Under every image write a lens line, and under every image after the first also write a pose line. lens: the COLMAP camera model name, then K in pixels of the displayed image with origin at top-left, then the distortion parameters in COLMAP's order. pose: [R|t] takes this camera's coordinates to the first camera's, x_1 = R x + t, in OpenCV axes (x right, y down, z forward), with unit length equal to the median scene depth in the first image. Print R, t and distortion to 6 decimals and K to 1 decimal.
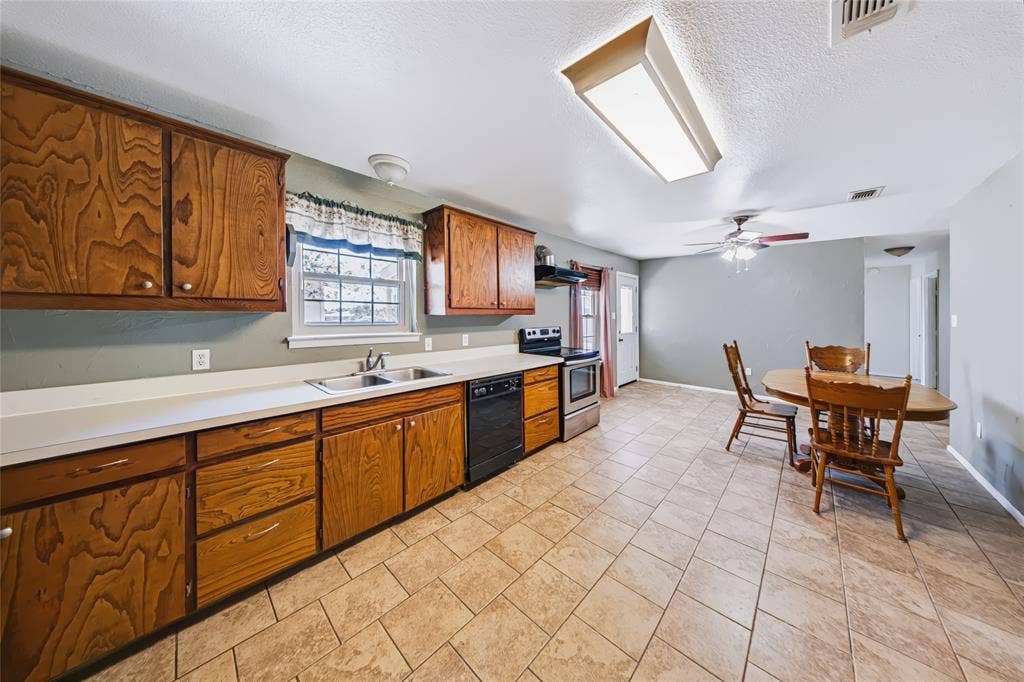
lens RADIAL K [[315.6, 0, 514.7], [0, 315.6, 303.8], [0, 0, 1]] dist [-0.000512, -0.000121]
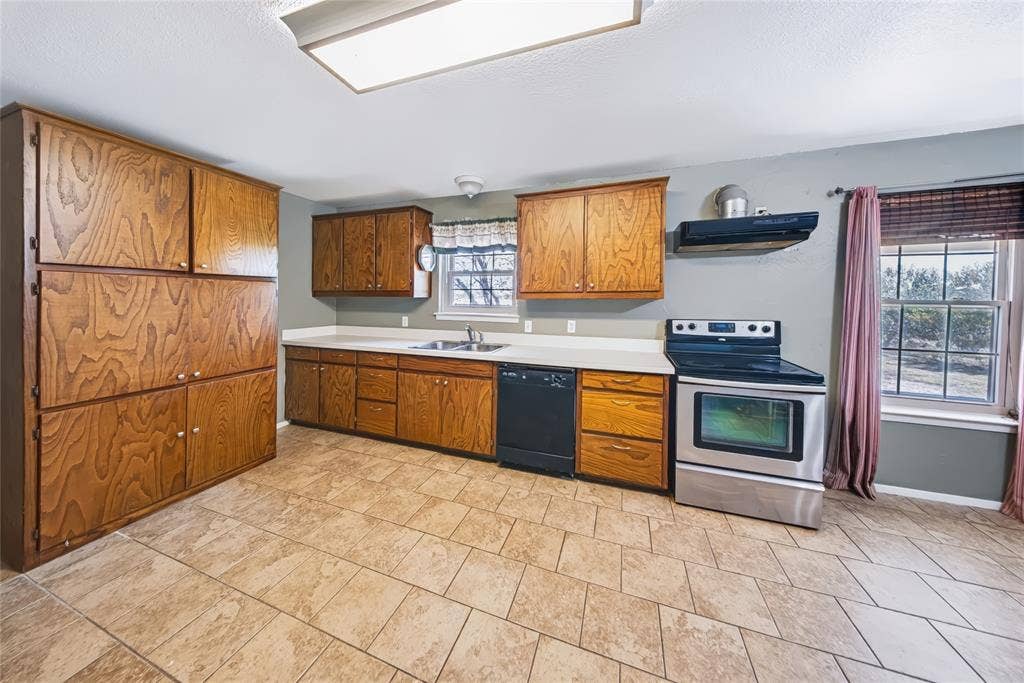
lens RADIAL K [[321.7, 0, 511.8], [0, 321.7, 293.3], [0, 0, 1]] dist [0.000791, -0.000252]
pose [[0.389214, -0.017015, -0.920990, 0.896150], [0.030249, 0.999526, -0.005683, 0.024660], [0.920651, -0.025647, 0.389544, 0.659617]]
